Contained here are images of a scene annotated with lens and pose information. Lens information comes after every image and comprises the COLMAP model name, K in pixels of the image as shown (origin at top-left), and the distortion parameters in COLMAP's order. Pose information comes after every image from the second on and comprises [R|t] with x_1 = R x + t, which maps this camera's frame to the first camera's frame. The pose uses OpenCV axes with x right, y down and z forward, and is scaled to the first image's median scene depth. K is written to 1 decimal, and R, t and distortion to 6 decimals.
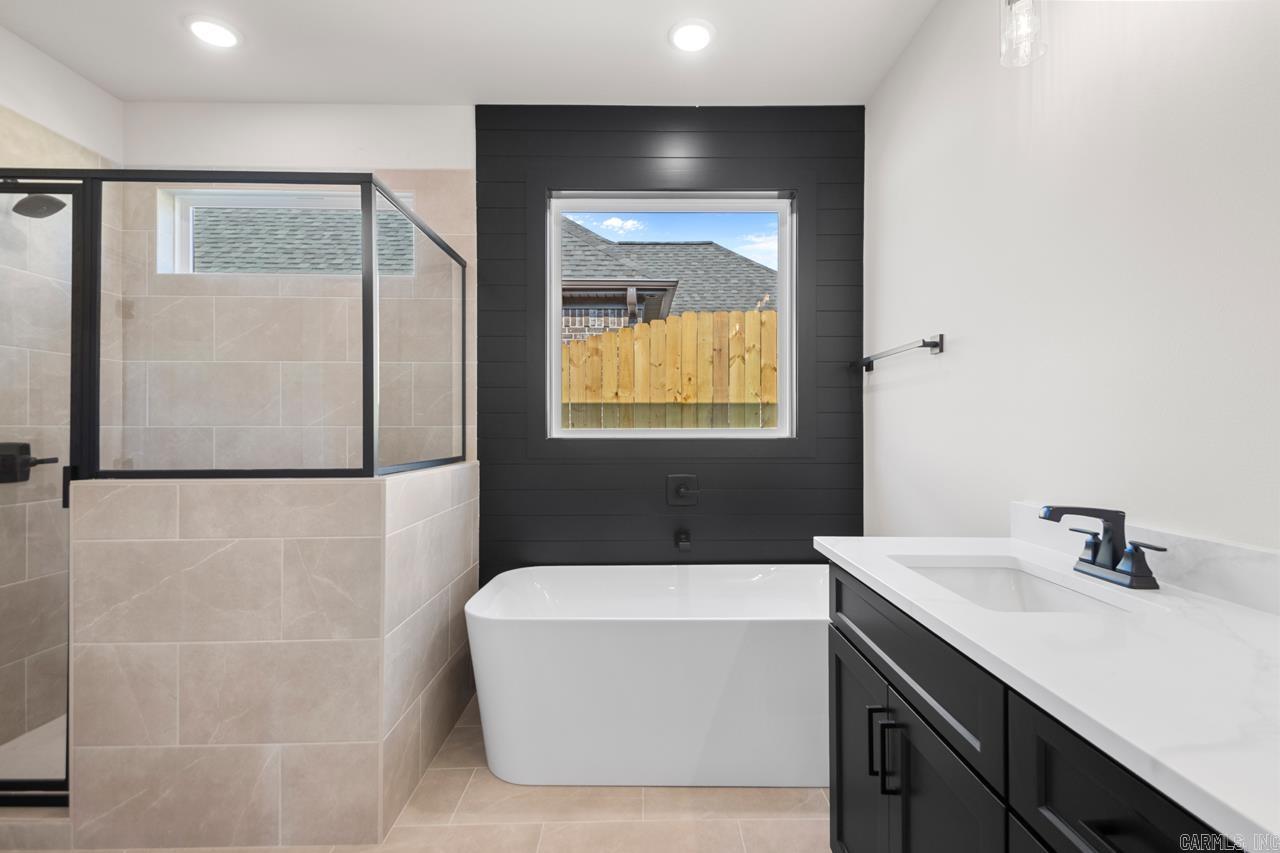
lens RADIAL K [[584.6, 0, 645.3], [0, 584.6, 426.4], [0, 0, 1]] dist [-0.002774, -0.002544]
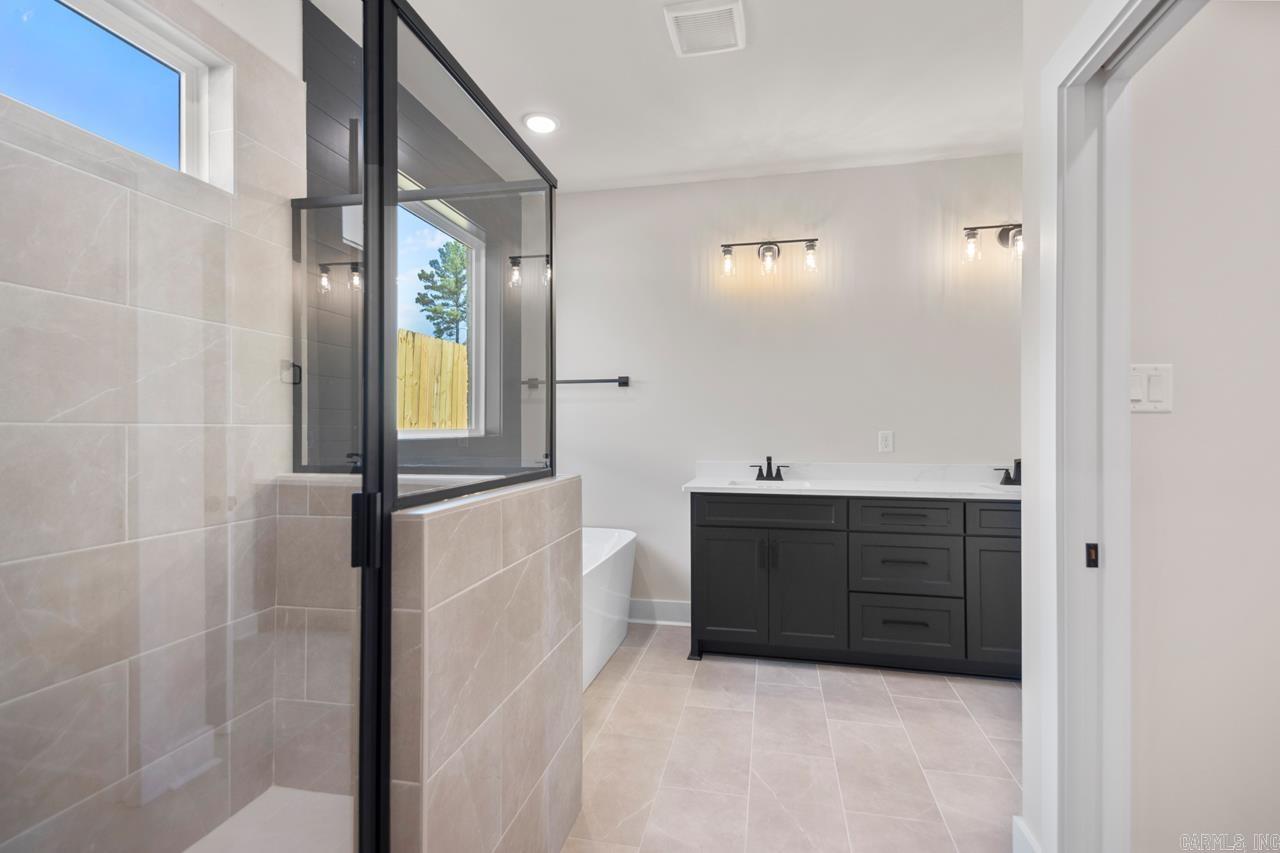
lens RADIAL K [[584.6, 0, 641.4], [0, 584.6, 428.0], [0, 0, 1]] dist [-0.002774, -0.002544]
pose [[0.236456, 0.003277, 0.971637, -1.364738], [-0.003152, 0.999992, -0.002606, 0.008352], [-0.971637, -0.002447, 0.236465, 0.586661]]
